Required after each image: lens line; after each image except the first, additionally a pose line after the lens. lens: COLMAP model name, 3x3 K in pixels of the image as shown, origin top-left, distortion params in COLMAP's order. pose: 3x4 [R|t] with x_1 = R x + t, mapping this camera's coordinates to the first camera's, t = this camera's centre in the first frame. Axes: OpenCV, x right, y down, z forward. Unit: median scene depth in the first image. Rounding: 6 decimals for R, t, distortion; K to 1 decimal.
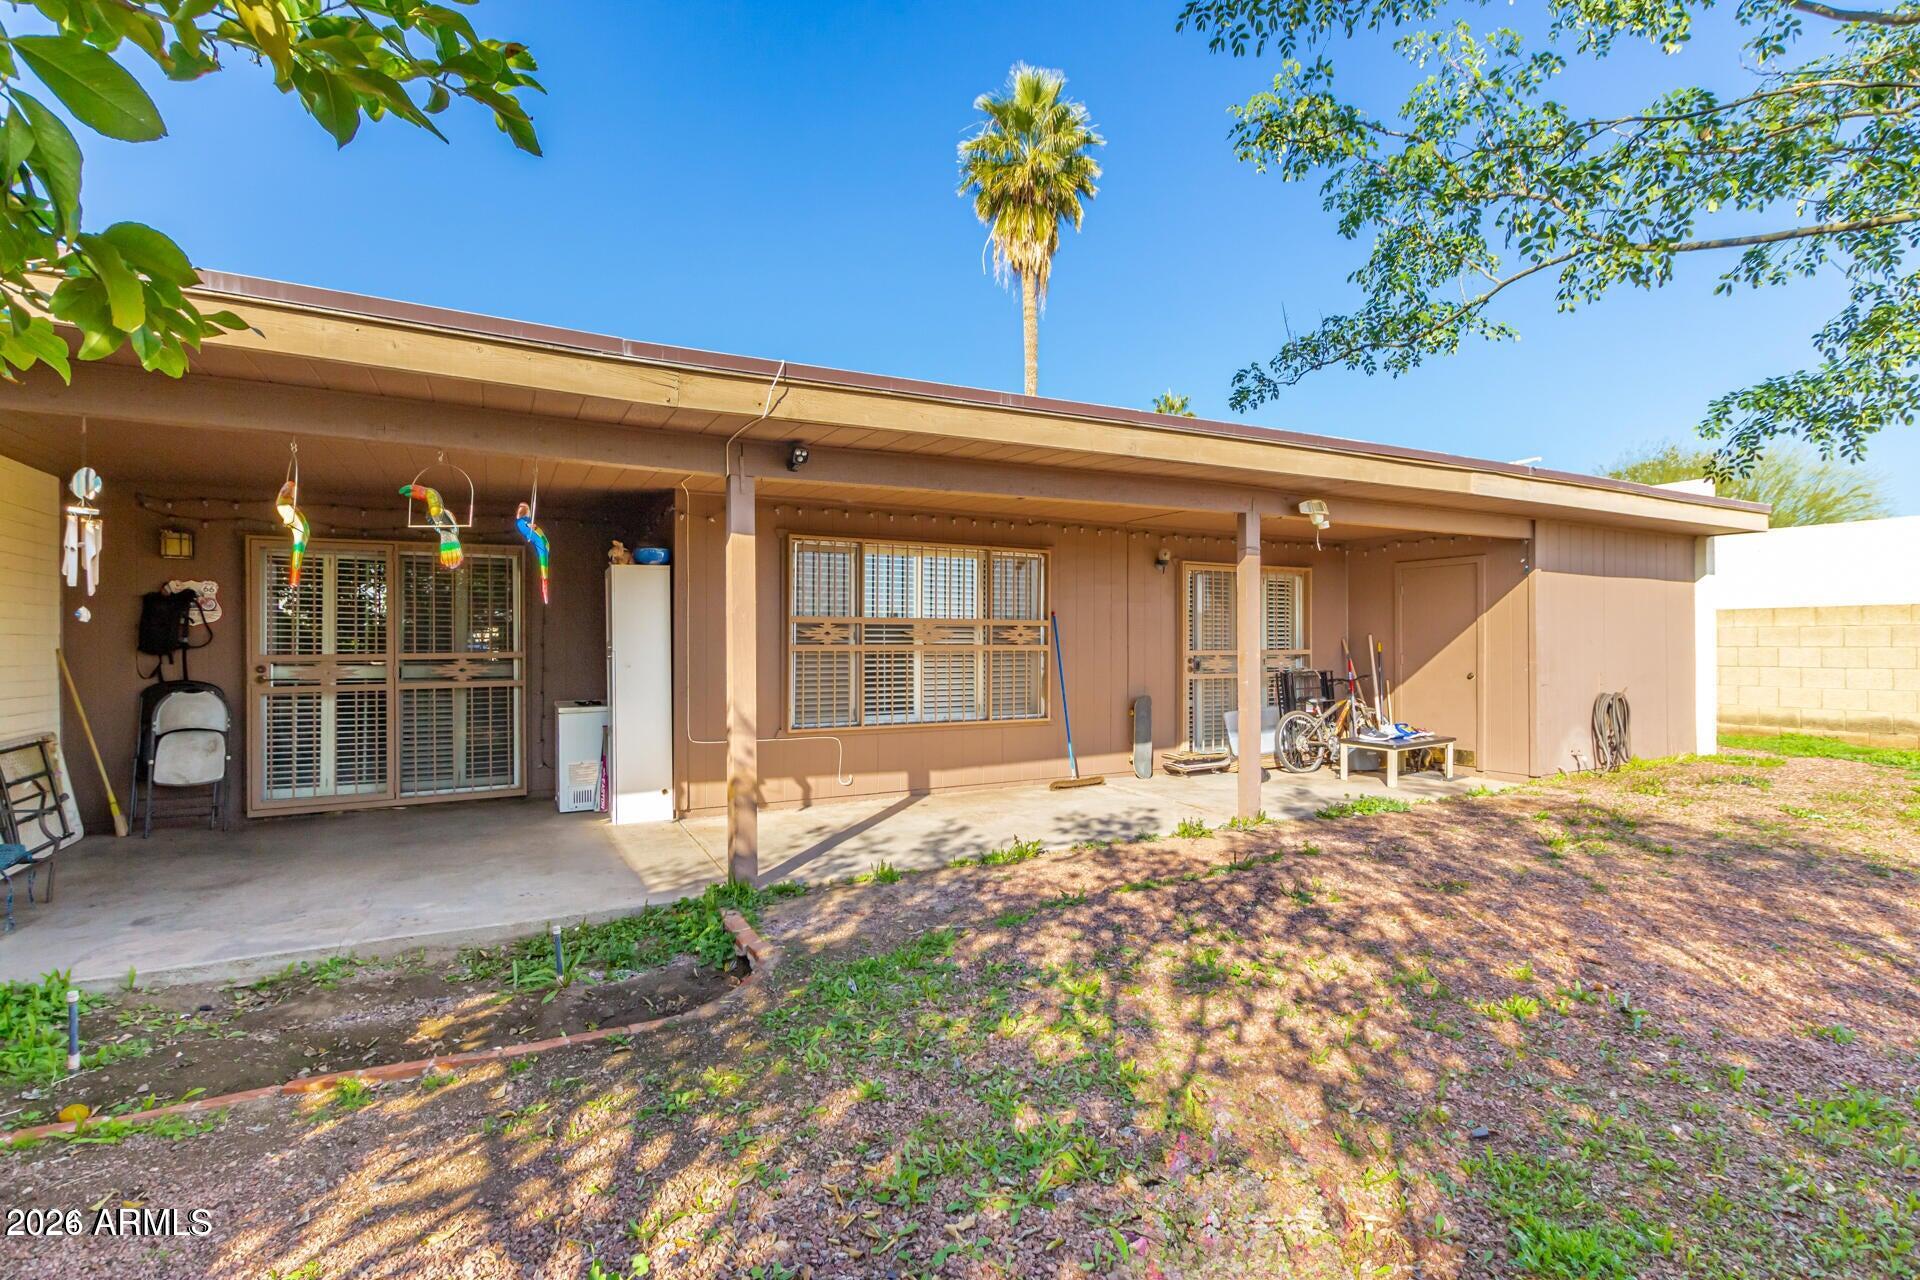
lens RADIAL K [[934.0, 0, 960.0], [0, 934.0, 640.0], [0, 0, 1]] dist [0.004686, 0.000862]
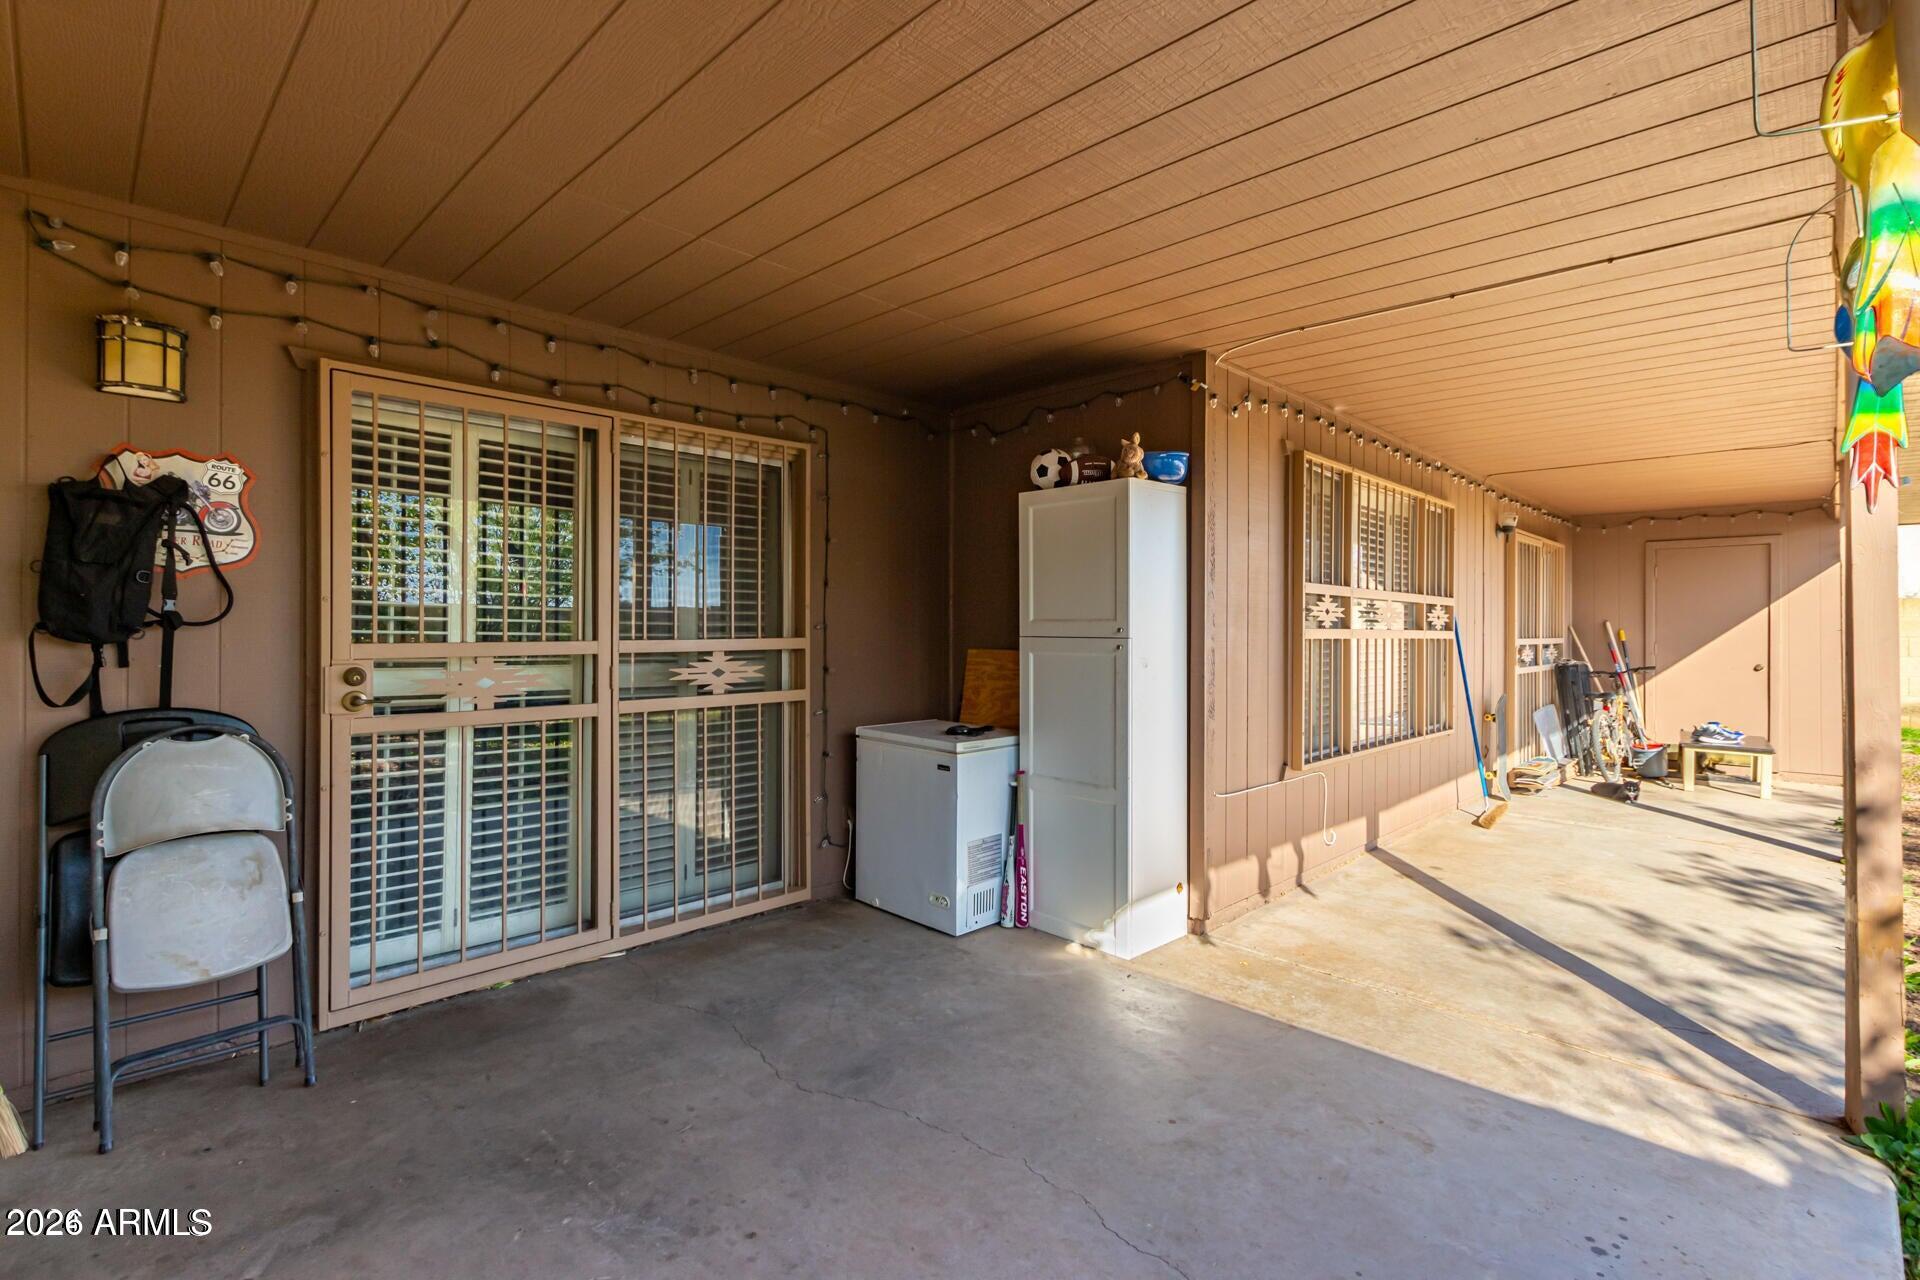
lens RADIAL K [[915.1, 0, 949.8], [0, 915.1, 620.7], [0, 0, 1]] dist [0.005234, 0.000732]
pose [[0.948501, 0.009915, 0.316619, -0.712267], [-0.009373, 0.999951, -0.003234, 0.005095], [-0.316635, 0.000100, 0.948547, 0.593441]]
